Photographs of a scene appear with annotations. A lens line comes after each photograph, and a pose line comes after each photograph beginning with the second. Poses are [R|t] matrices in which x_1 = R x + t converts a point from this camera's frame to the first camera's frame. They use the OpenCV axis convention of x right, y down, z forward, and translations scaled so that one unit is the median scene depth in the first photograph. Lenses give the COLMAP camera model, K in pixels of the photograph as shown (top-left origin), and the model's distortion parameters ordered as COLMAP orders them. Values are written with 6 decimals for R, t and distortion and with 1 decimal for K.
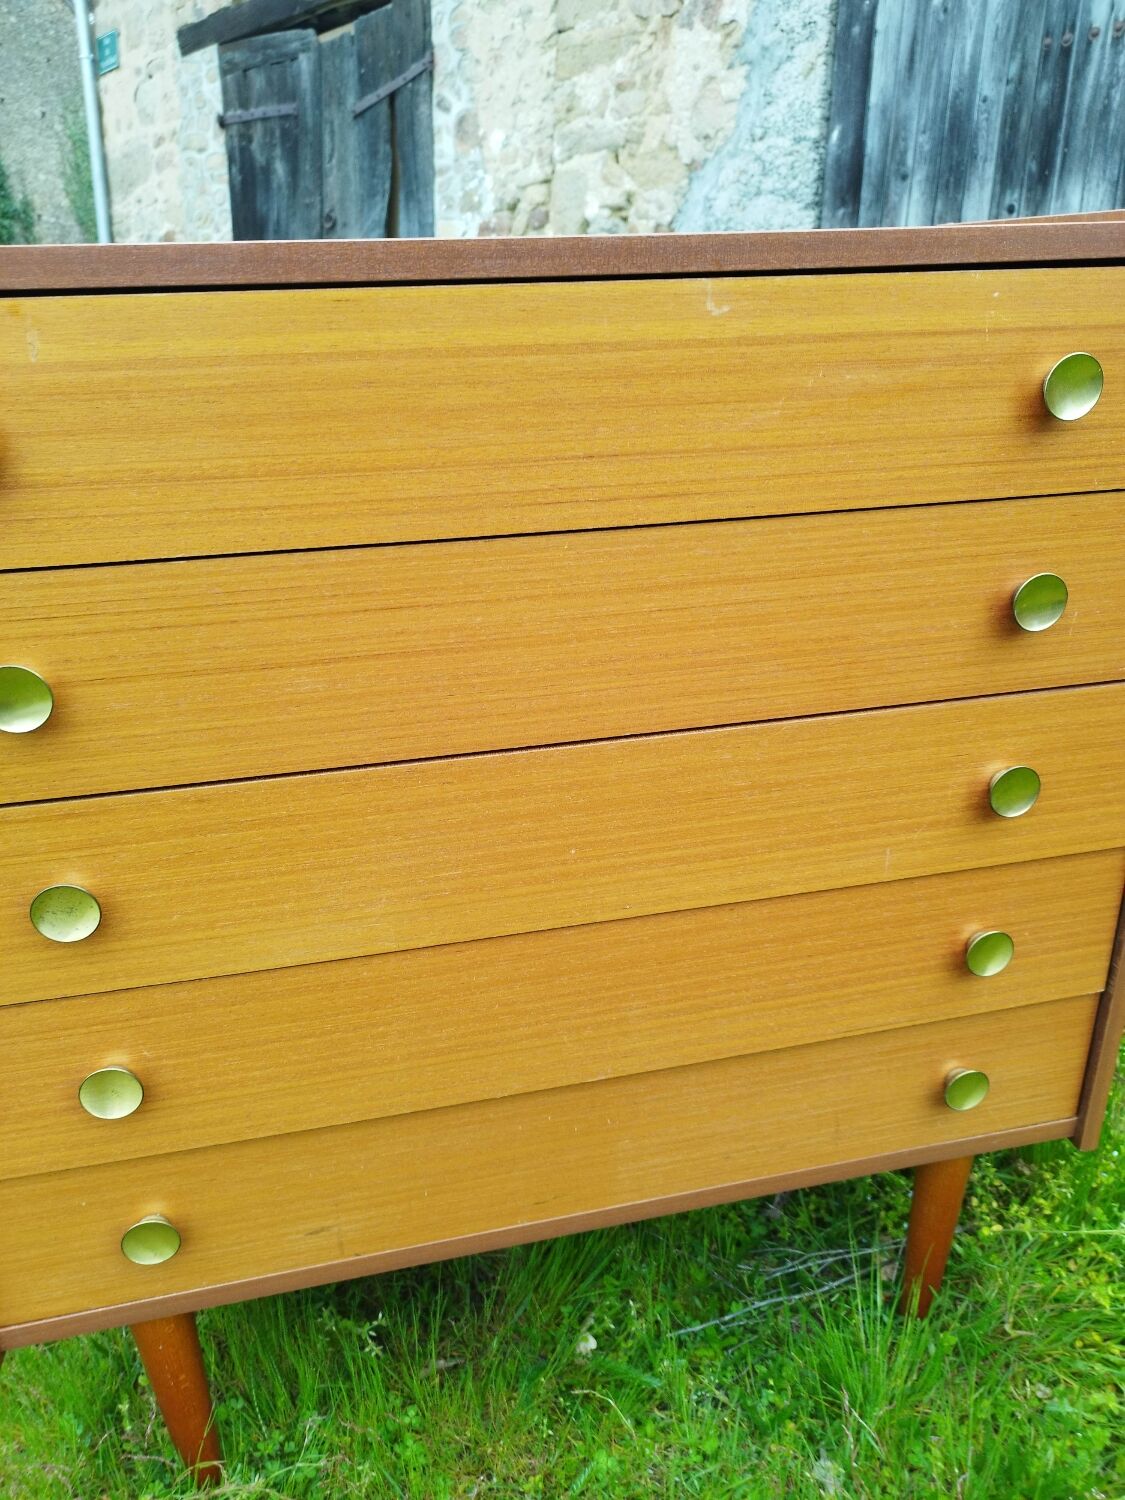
lens RADIAL K [[1130.3, 0, 583.3], [0, 1130.3, 719.9], [0, 0, 1]] dist [0.019061, -0.022035]
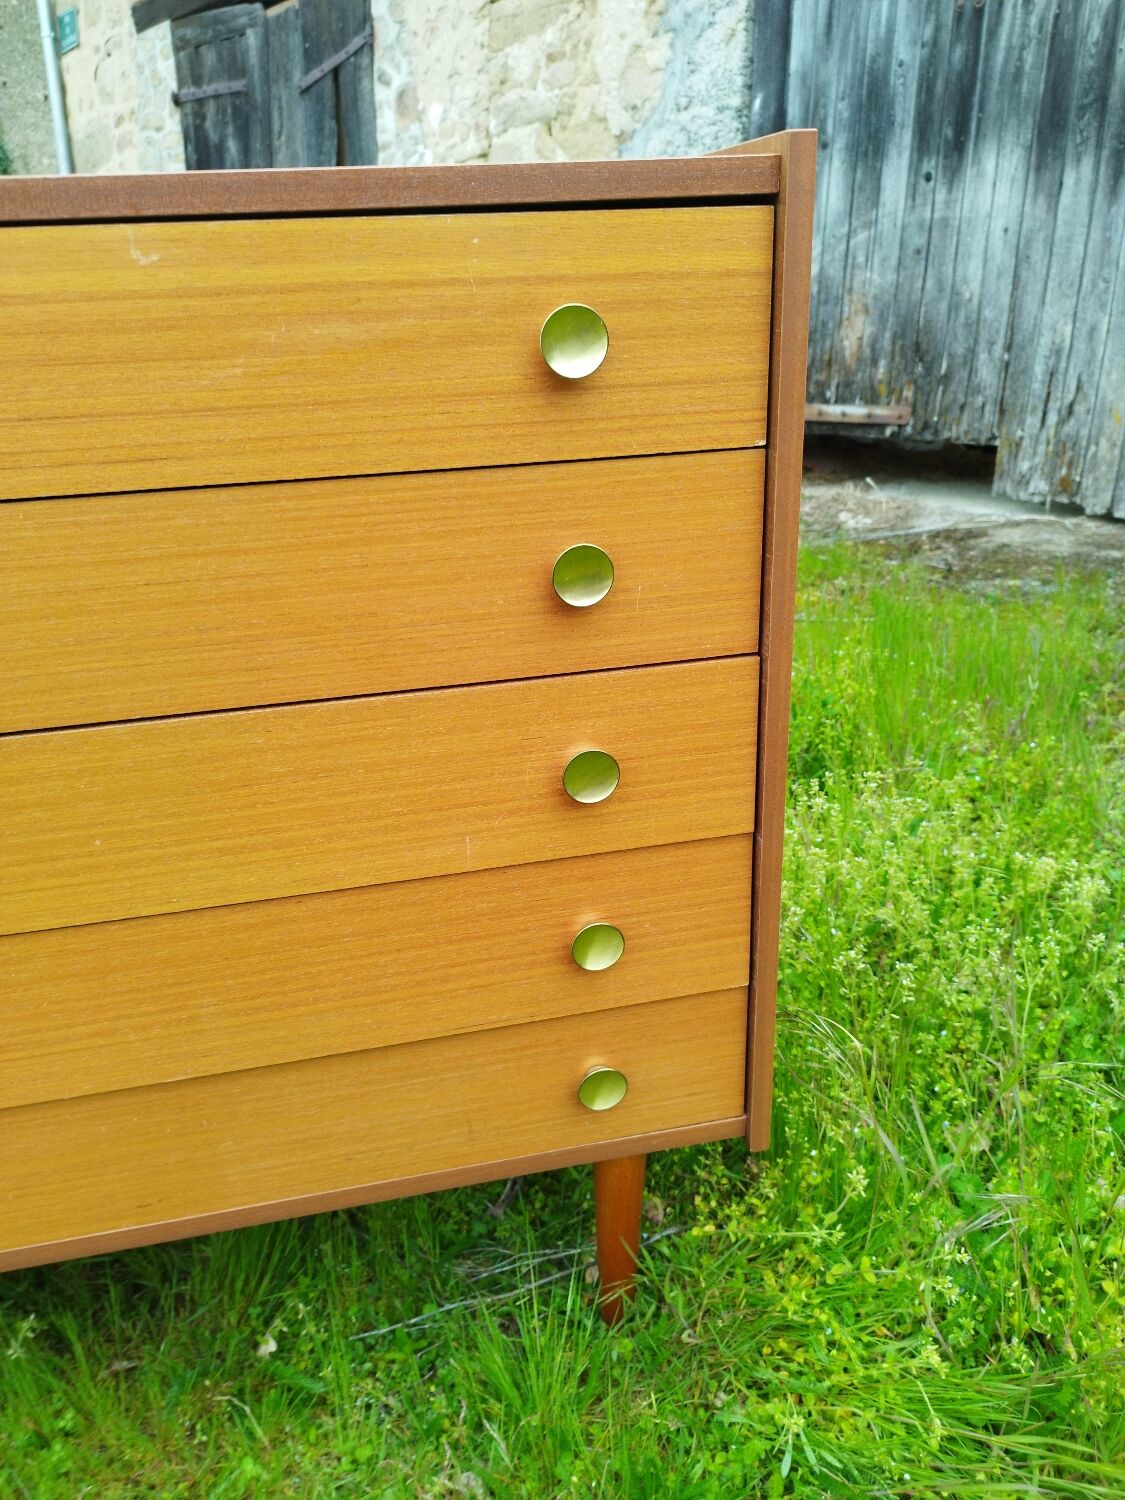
lens RADIAL K [[1130.3, 0, 588.8], [0, 1130.3, 719.0], [0, 0, 1]] dist [0.019061, -0.022035]
pose [[0.999876, -0.003825, -0.015252, 0.365769], [0.004042, 0.999891, 0.014181, 0.001815], [0.015196, -0.014241, 0.999783, 0.054754]]
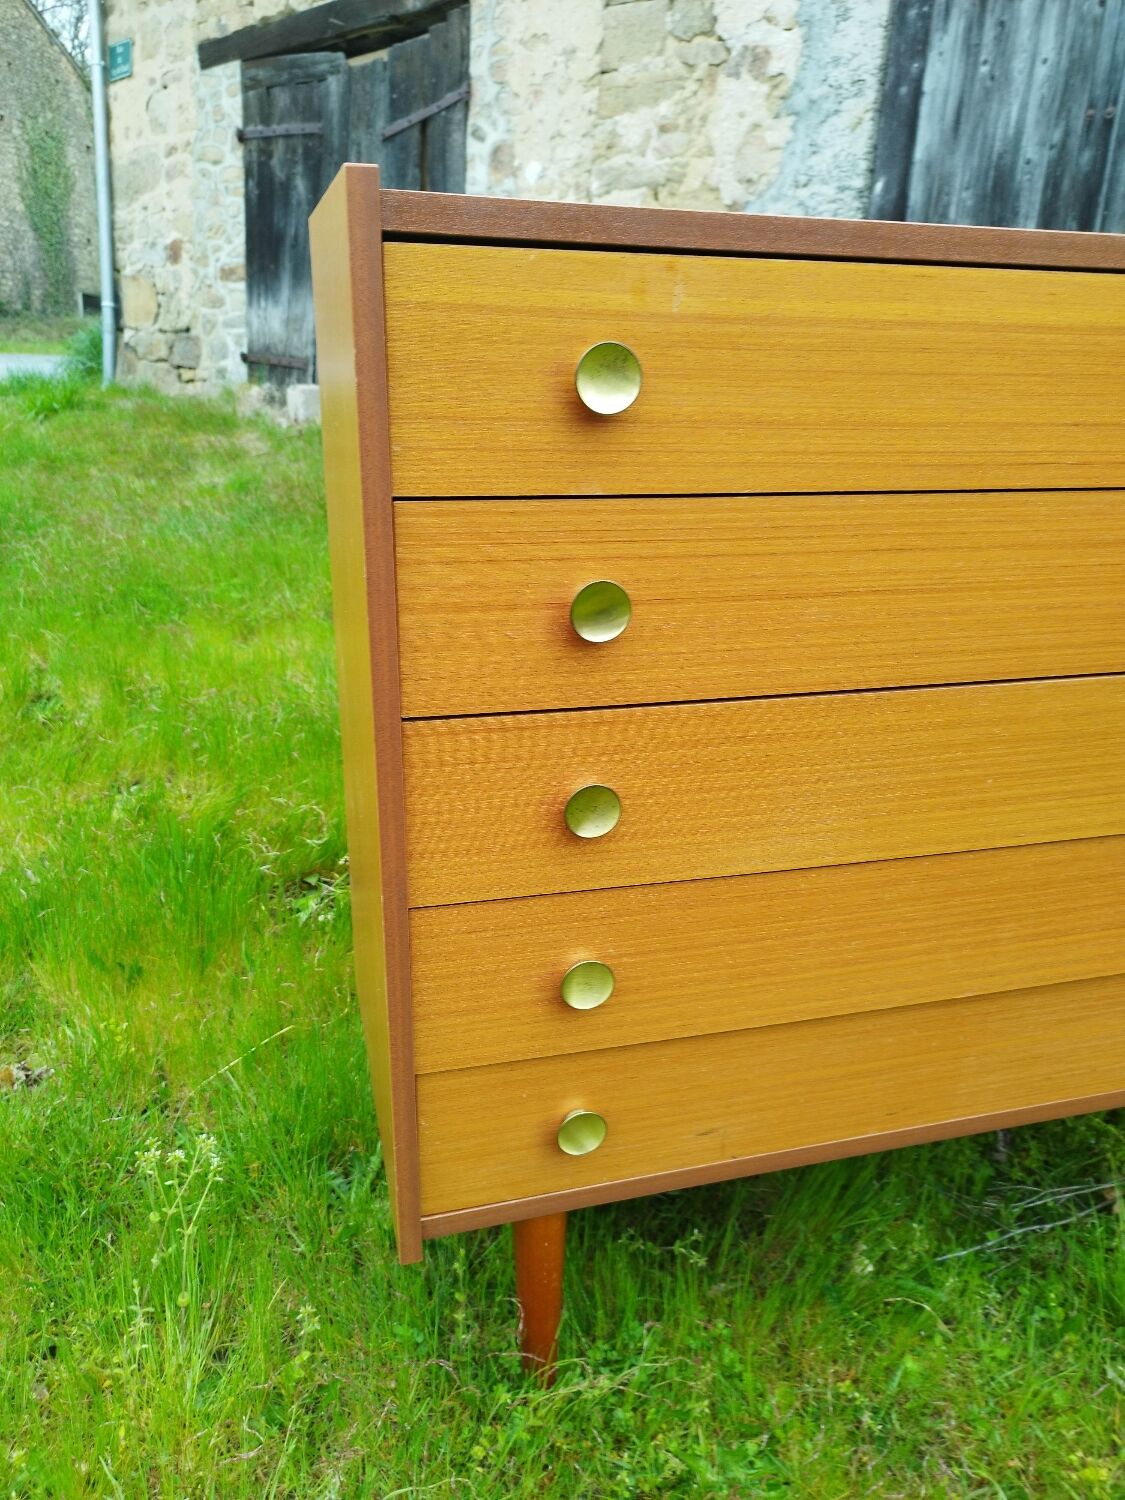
lens RADIAL K [[1130.3, 0, 582.6], [0, 1130.3, 717.5], [0, 0, 1]] dist [0.019061, -0.022035]
pose [[0.997263, 0.034483, 0.065406, -0.426895], [-0.032403, 0.998943, -0.032591, 0.090363], [-0.066461, 0.030382, 0.997326, -0.084810]]
